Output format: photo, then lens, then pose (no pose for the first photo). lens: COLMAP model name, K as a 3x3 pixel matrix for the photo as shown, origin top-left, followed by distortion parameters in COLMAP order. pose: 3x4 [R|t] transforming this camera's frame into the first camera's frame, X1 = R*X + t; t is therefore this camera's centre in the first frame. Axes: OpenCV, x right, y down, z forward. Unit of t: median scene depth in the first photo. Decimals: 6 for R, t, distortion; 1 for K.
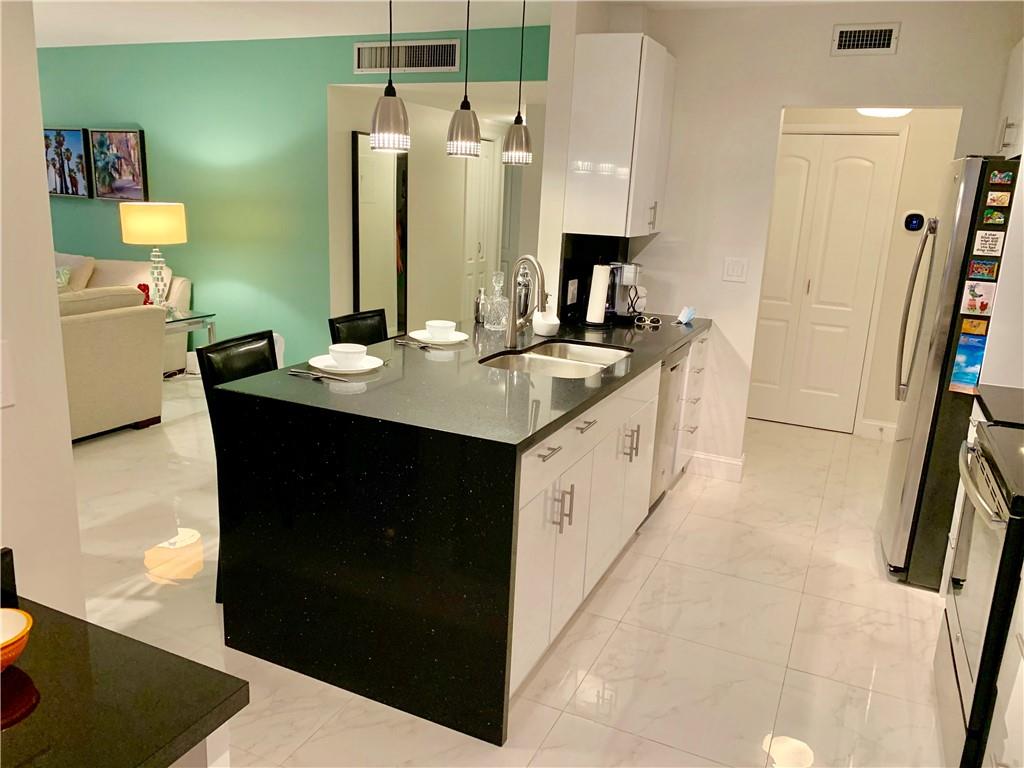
lens RADIAL K [[782.5, 0, 498.9], [0, 782.5, 390.2], [0, 0, 1]] dist [0.008658, -0.006279]
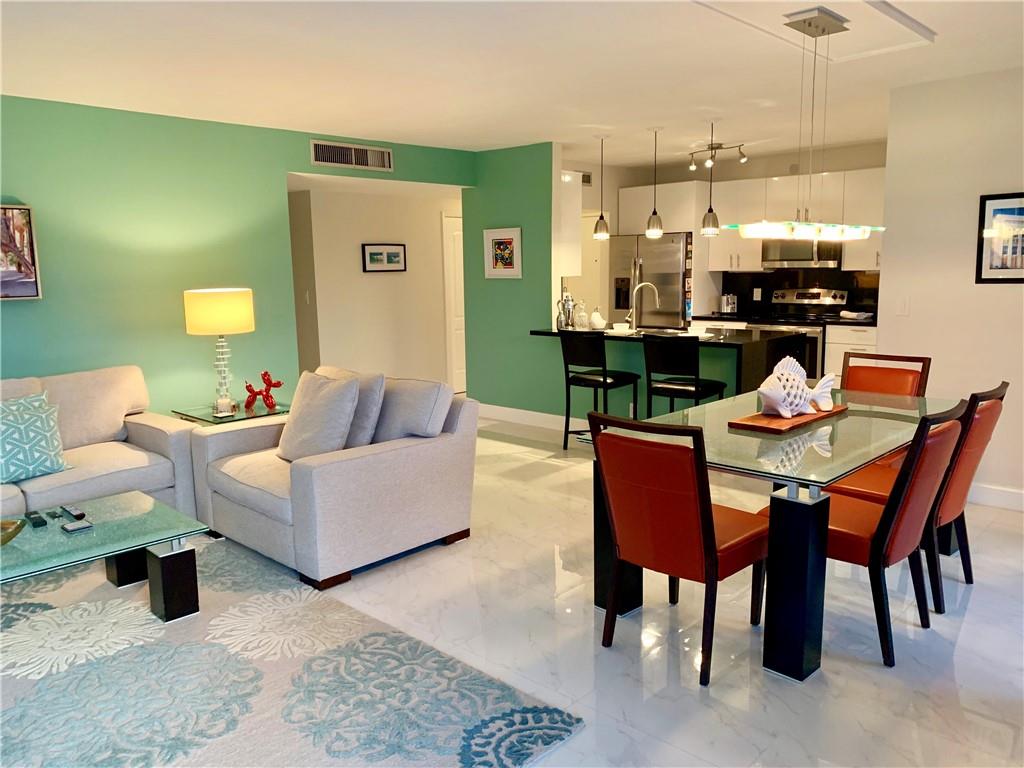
lens RADIAL K [[781.1, 0, 498.5], [0, 781.1, 382.3], [0, 0, 1]] dist [0.005930, -0.009072]
pose [[0.330294, -0.192760, 0.923986, -1.516638], [0.264121, 0.958693, 0.105586, -0.185768], [-0.906171, 0.209170, 0.367562, 0.500090]]
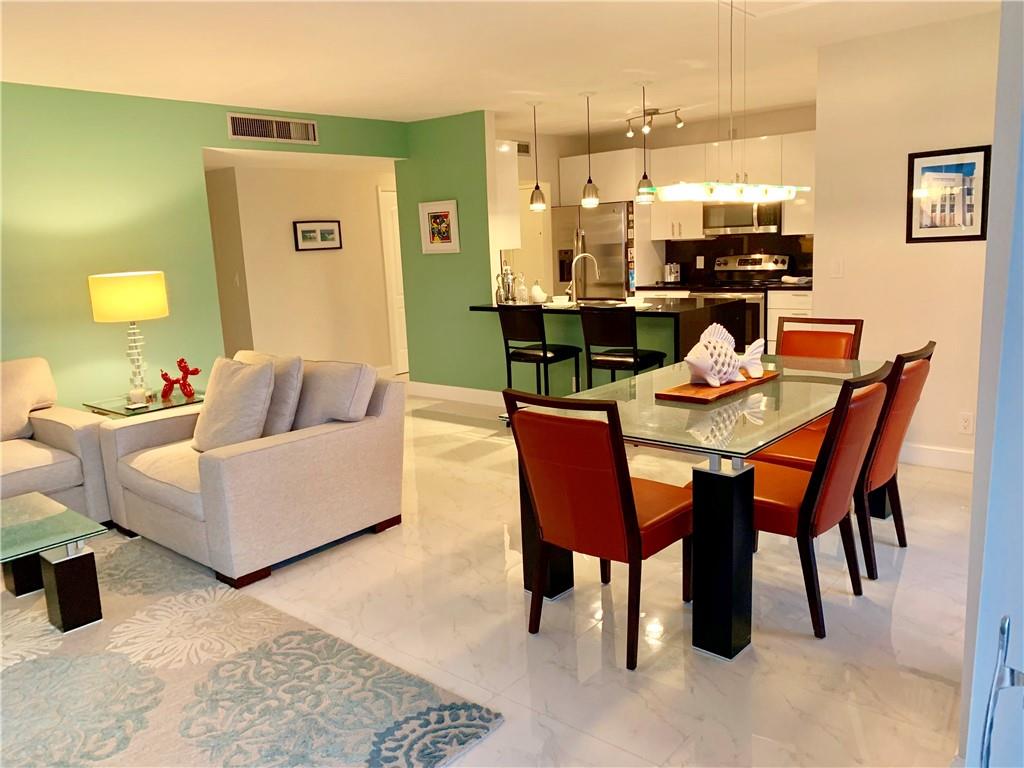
lens RADIAL K [[781.0, 0, 504.6], [0, 781.0, 376.9], [0, 0, 1]] dist [0.007071, -0.012735]
pose [[0.271874, -0.225012, 0.935657, -1.465265], [0.293523, 0.945339, 0.142052, -0.168649], [-0.916476, 0.236016, 0.323060, 0.472446]]
